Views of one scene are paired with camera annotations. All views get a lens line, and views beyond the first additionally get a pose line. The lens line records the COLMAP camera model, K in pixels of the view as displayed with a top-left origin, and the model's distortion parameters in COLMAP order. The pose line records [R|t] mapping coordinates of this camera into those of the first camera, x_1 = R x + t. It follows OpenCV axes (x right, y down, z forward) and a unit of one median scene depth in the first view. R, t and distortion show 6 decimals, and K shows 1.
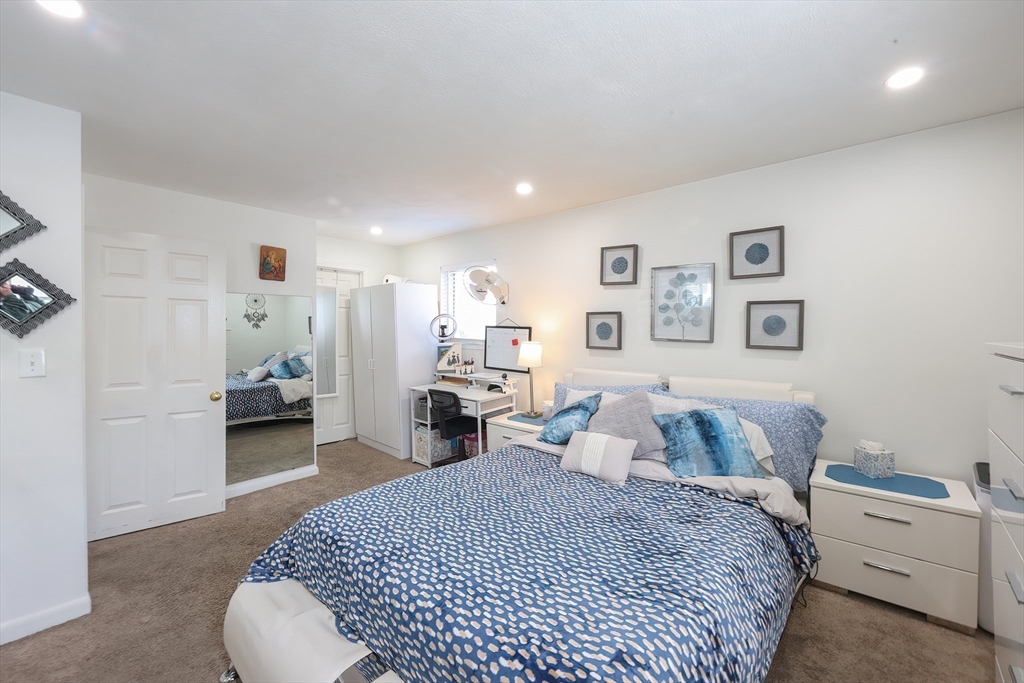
lens RADIAL K [[430.0, 0, 514.7], [0, 430.0, 337.9], [0, 0, 1]] dist [-0.001470, -0.000183]
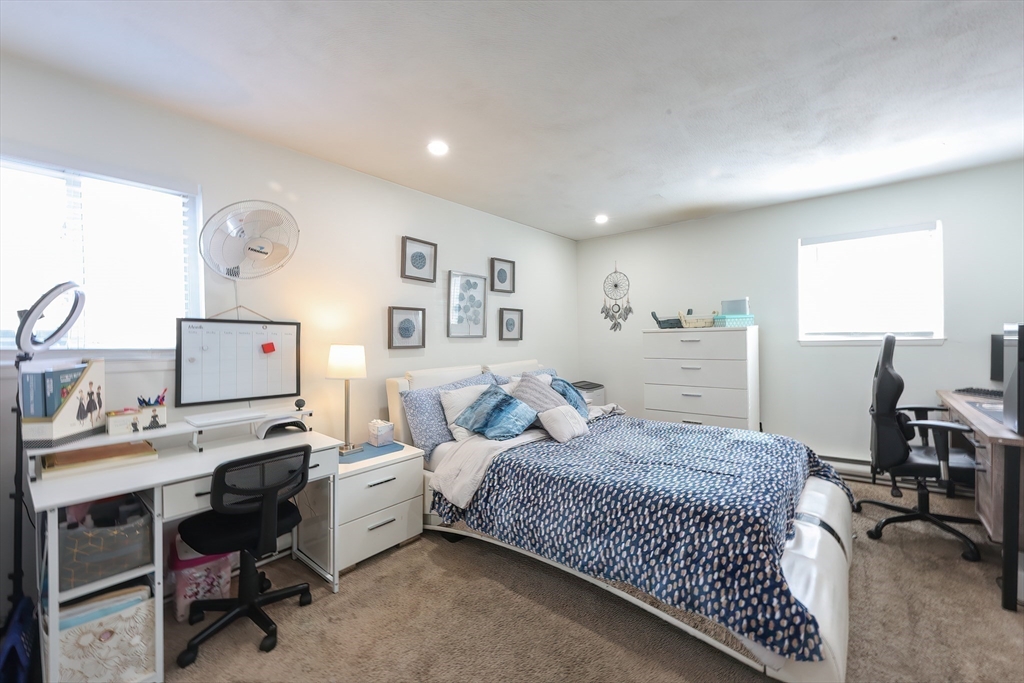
lens RADIAL K [[430.0, 0, 514.7], [0, 430.0, 337.9], [0, 0, 1]] dist [-0.001470, -0.000183]
pose [[-0.062579, -0.009504, 0.997995, -0.720790], [0.032507, 0.999405, 0.011556, 0.000917], [-0.997510, 0.033165, -0.062233, 0.841287]]
